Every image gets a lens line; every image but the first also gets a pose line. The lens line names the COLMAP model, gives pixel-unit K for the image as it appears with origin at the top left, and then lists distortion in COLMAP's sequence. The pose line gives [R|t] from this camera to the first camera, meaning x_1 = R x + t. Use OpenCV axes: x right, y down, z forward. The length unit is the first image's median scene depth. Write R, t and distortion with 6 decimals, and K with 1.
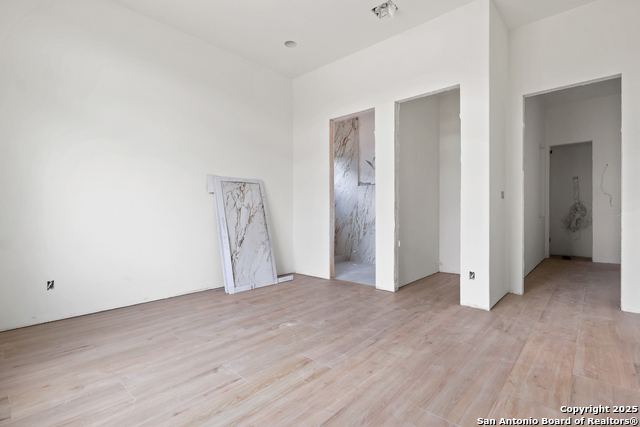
lens RADIAL K [[305.9, 0, 320.1], [0, 305.9, 212.4], [0, 0, 1]] dist [-0.002854, 0.000022]
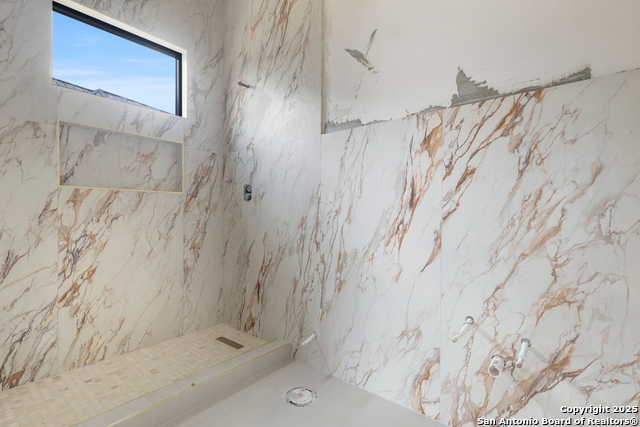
lens RADIAL K [[305.9, 0, 319.8], [0, 305.9, 215.4], [0, 0, 1]] dist [-0.002854, 0.000022]
pose [[0.998850, 0.008139, 0.047244, 0.108054], [-0.007861, 0.999951, -0.006063, 0.000402], [-0.047291, 0.005685, 0.998865, 0.680011]]
